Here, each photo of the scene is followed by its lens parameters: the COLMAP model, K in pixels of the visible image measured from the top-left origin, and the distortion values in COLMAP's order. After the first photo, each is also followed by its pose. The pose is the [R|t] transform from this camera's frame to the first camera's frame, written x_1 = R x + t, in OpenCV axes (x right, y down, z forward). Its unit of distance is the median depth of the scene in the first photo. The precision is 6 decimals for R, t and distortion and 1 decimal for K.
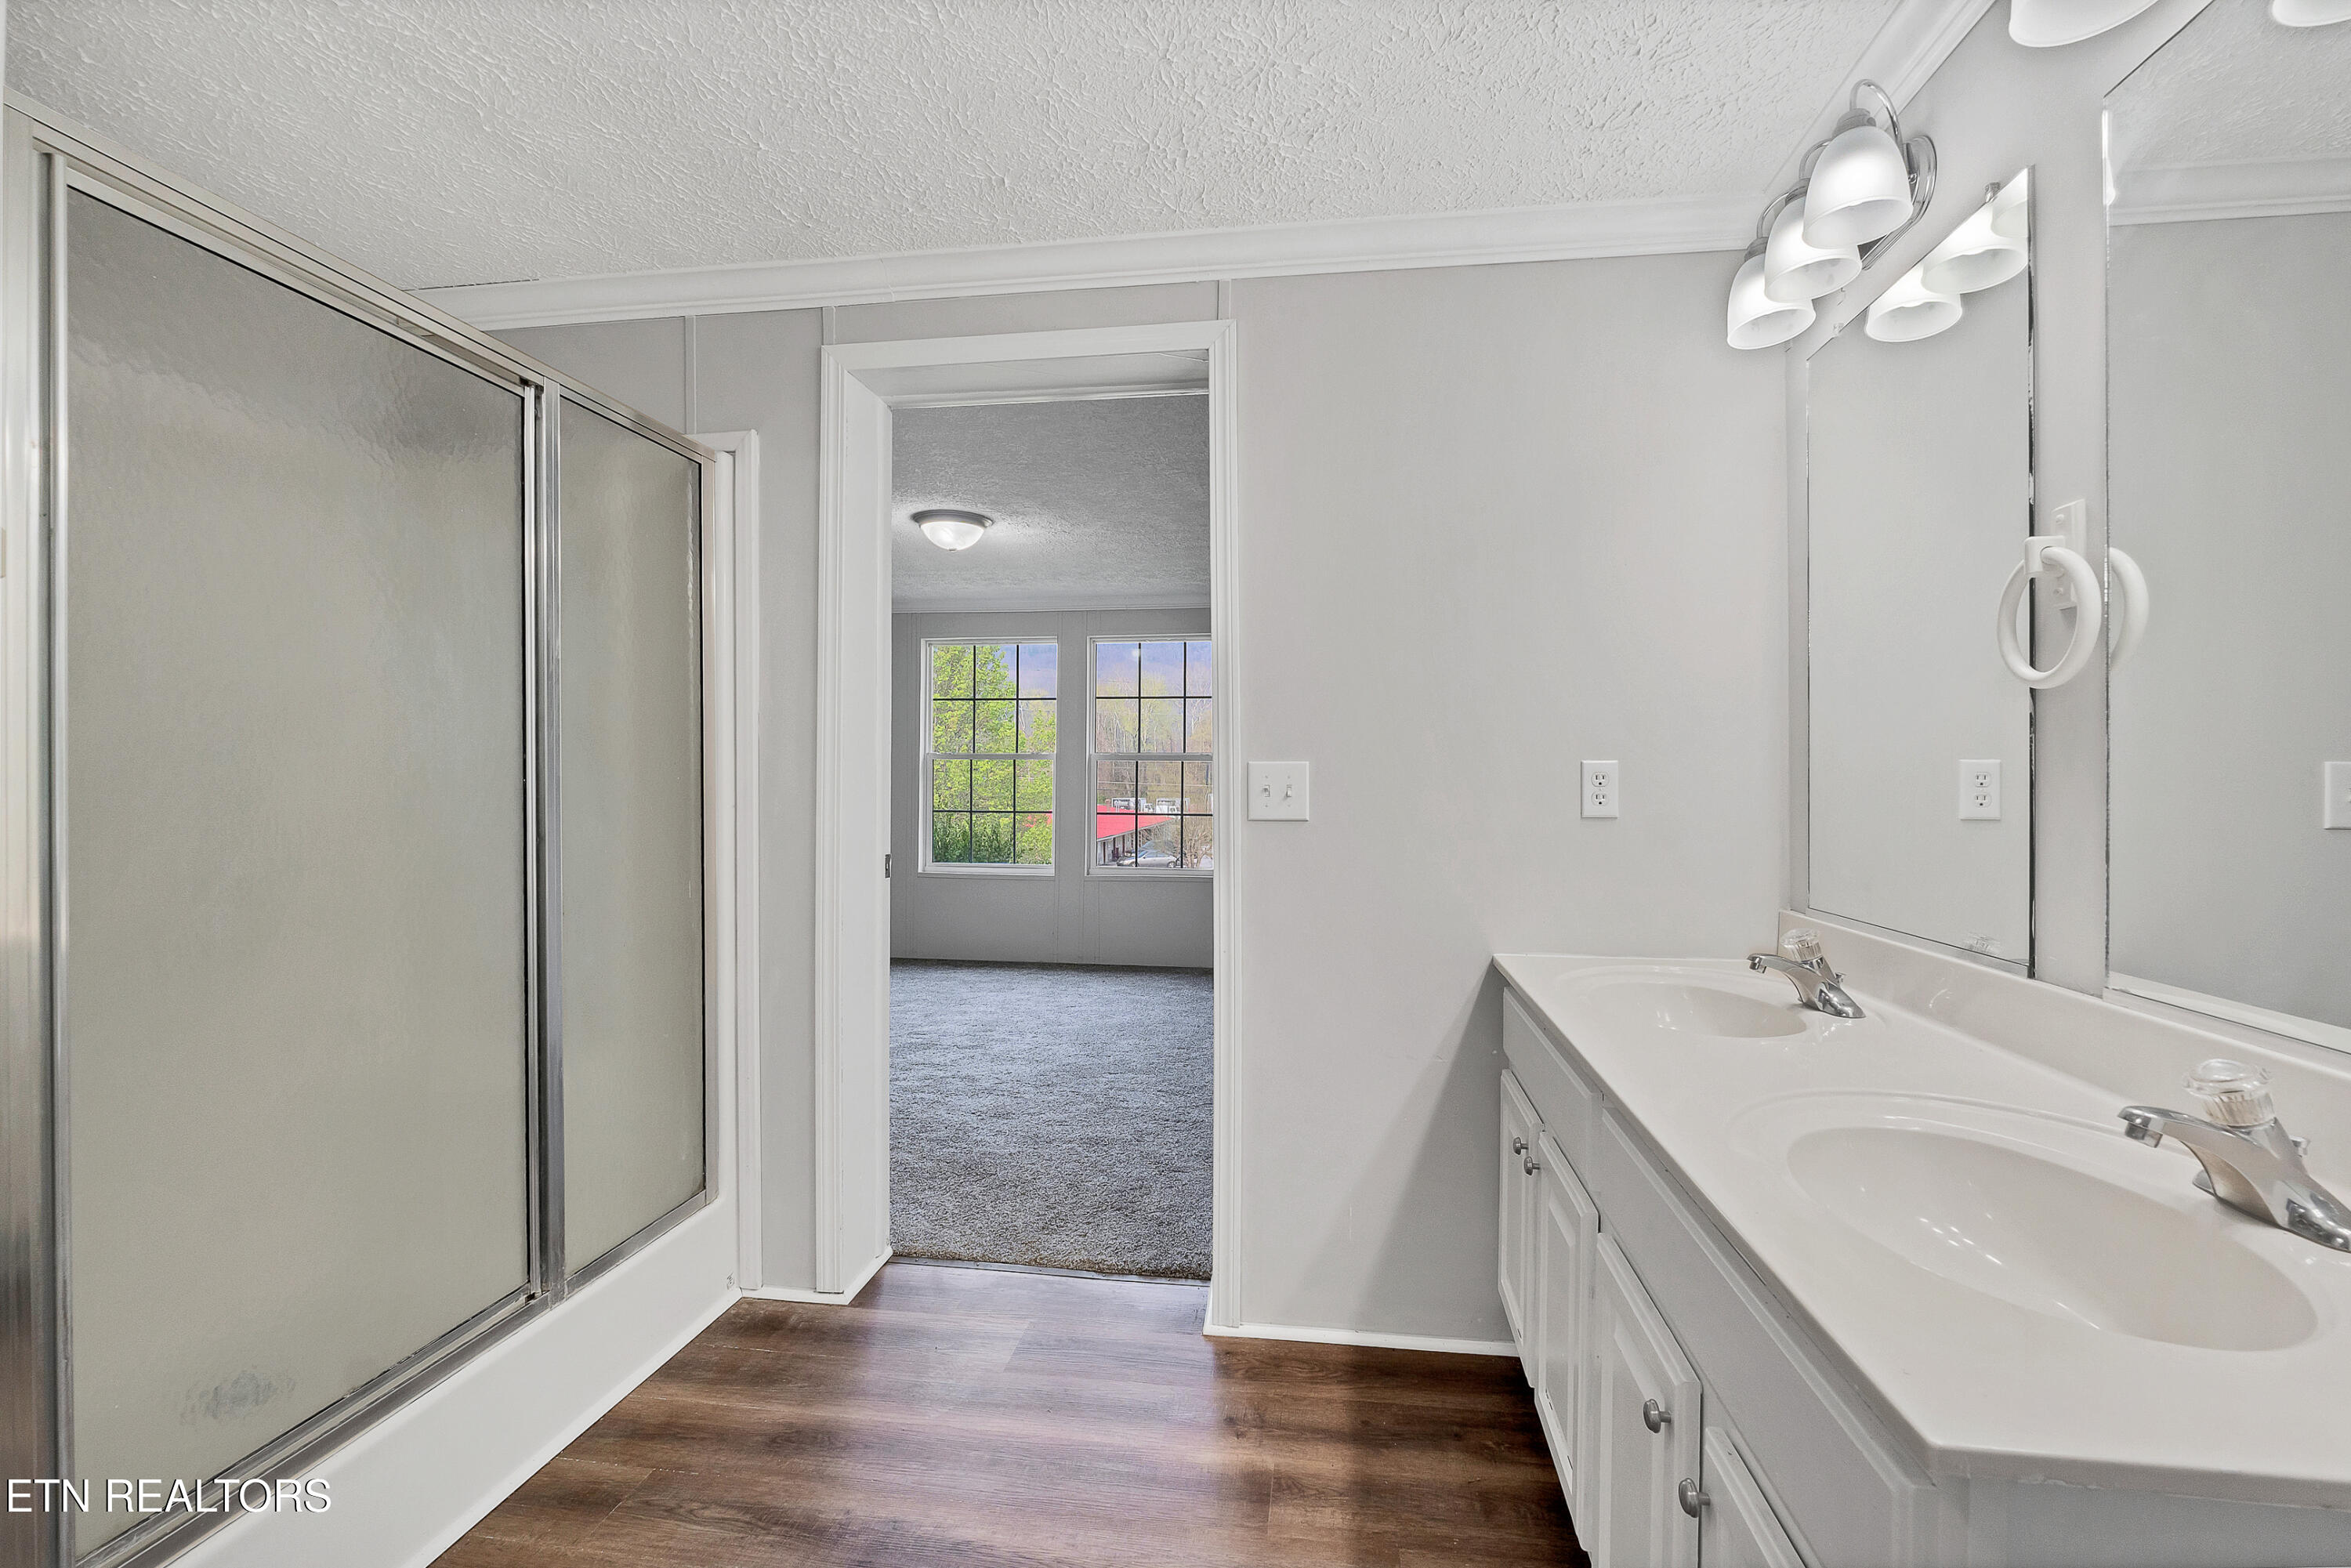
lens RADIAL K [[1031.7, 0, 1184.6], [0, 1031.7, 781.5], [0, 0, 1]] dist [-0.003168, -0.000290]
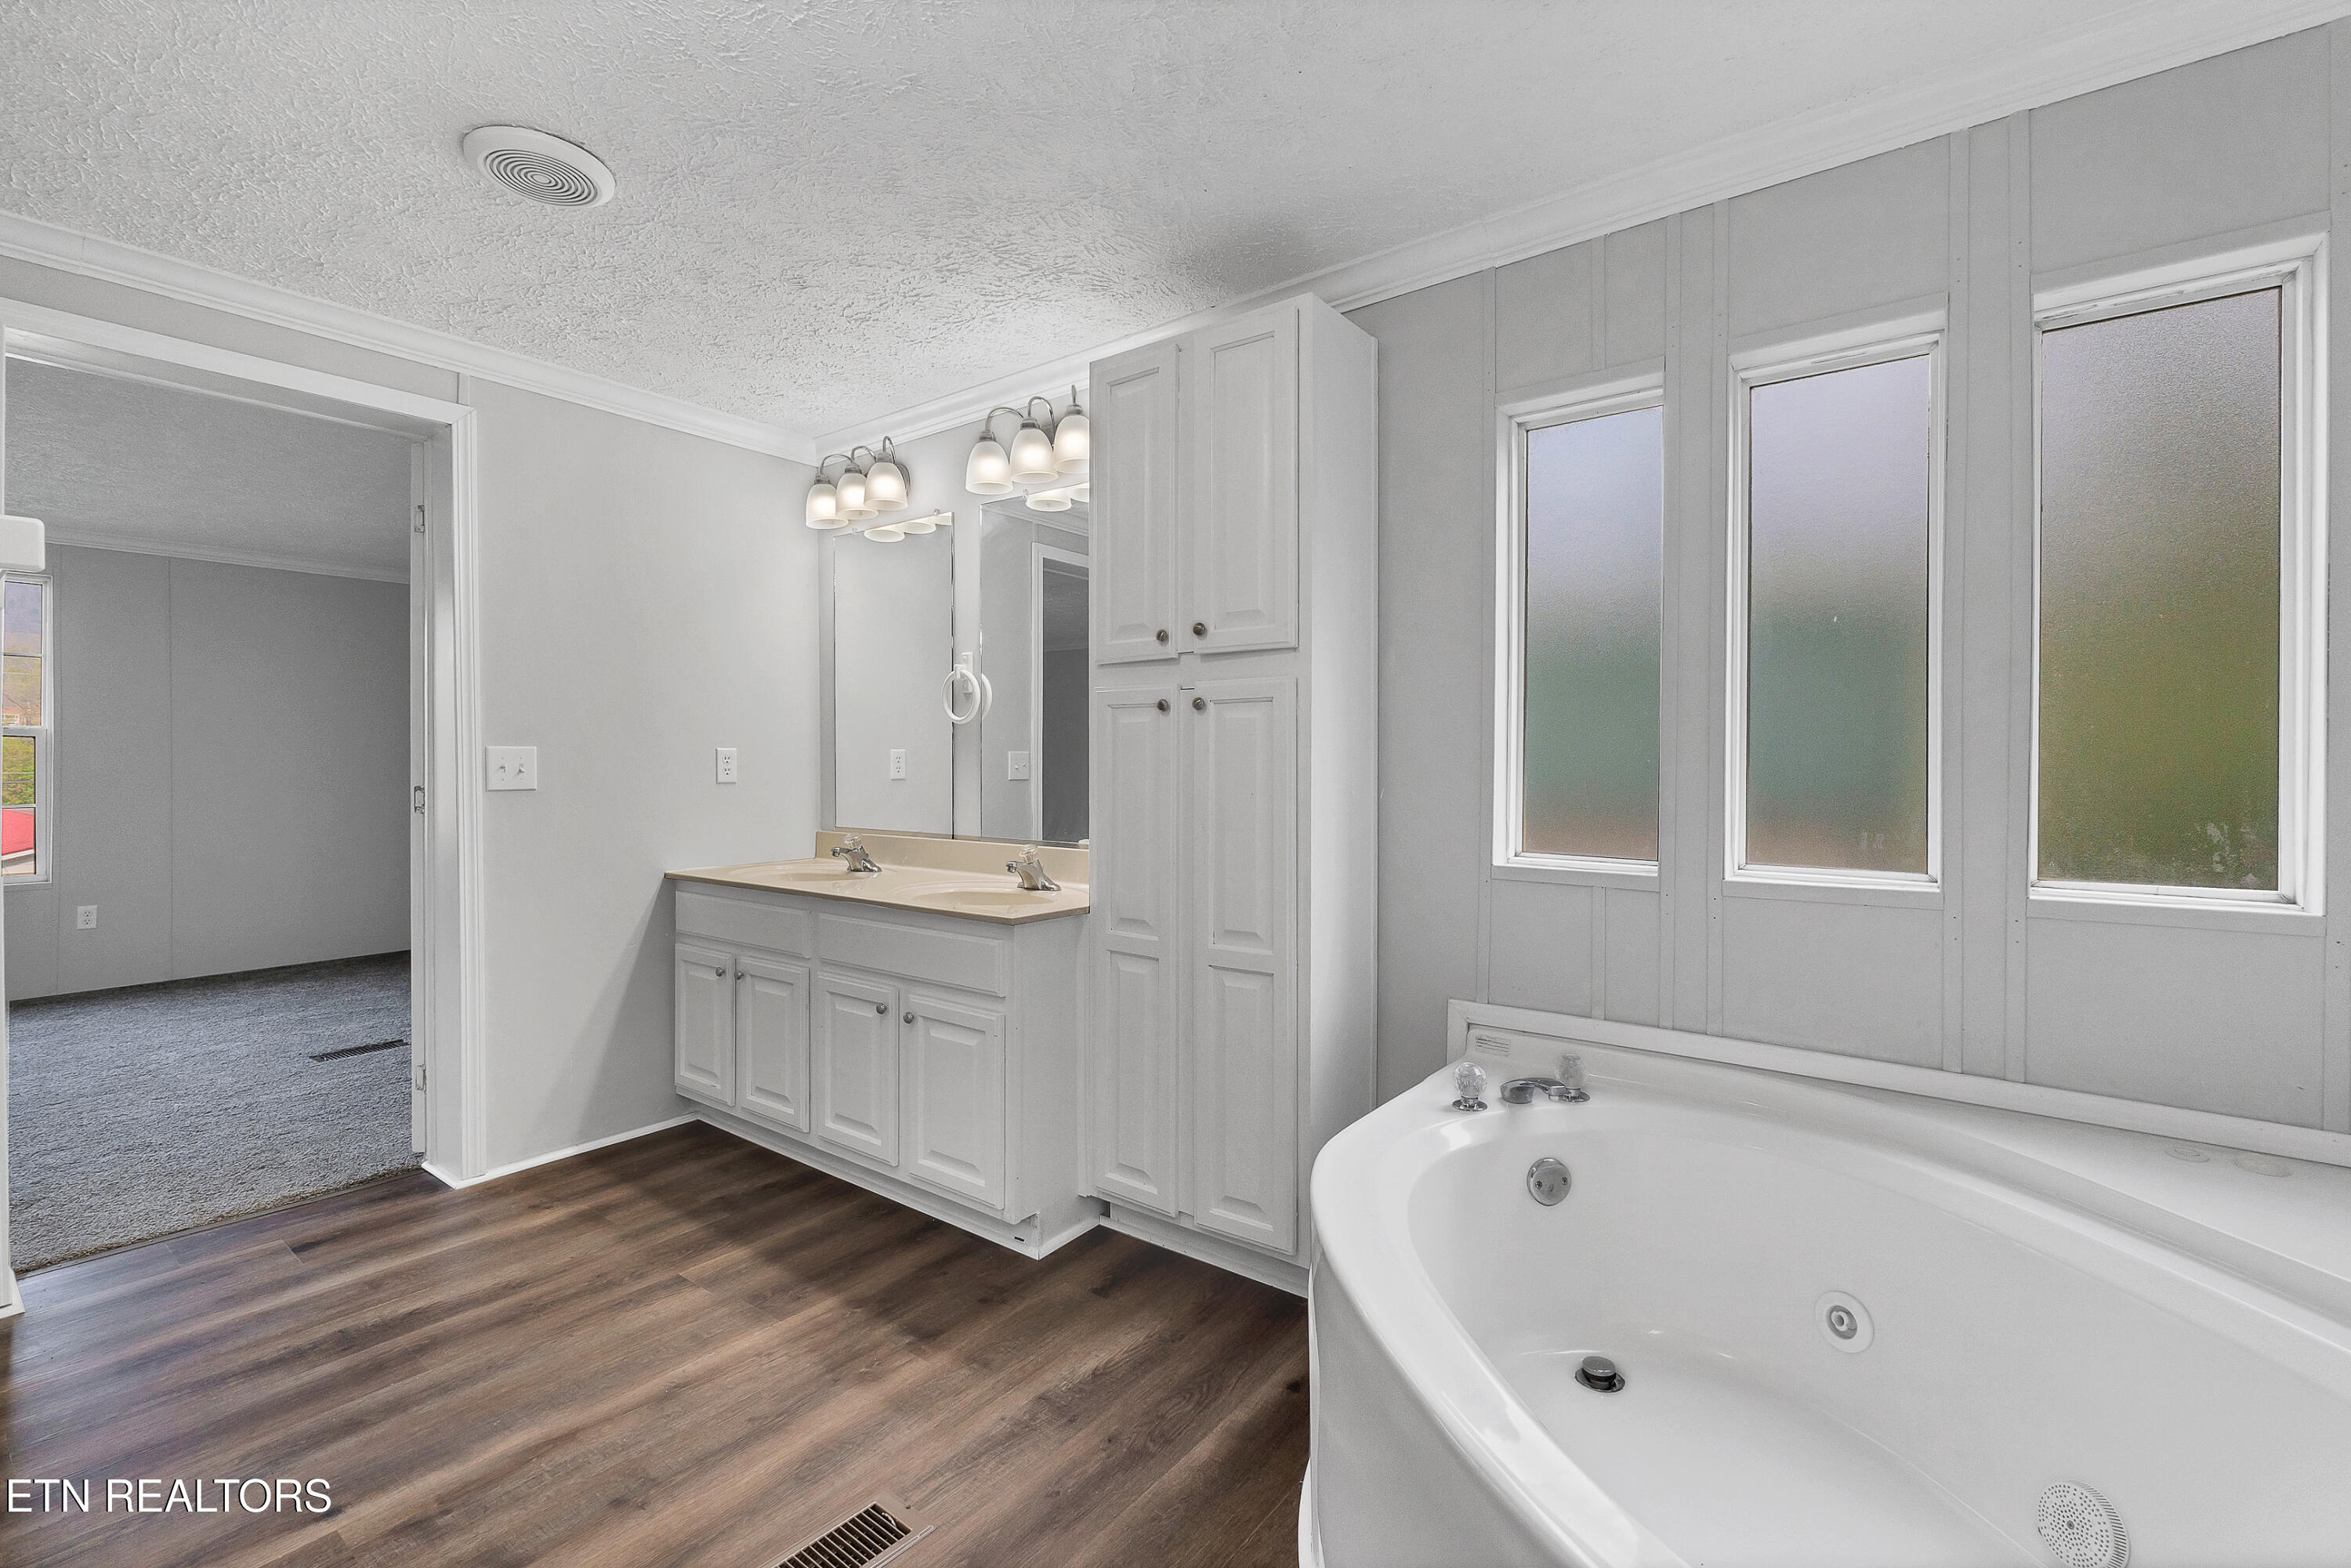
lens RADIAL K [[1031.7, 0, 1174.0], [0, 1031.7, 771.3], [0, 0, 1]] dist [-0.003168, -0.000290]
pose [[0.483161, -0.010701, 0.875466, -0.738071], [0.002508, 0.999938, 0.010839, 0.000819], [-0.875528, -0.003041, 0.483158, -0.450645]]
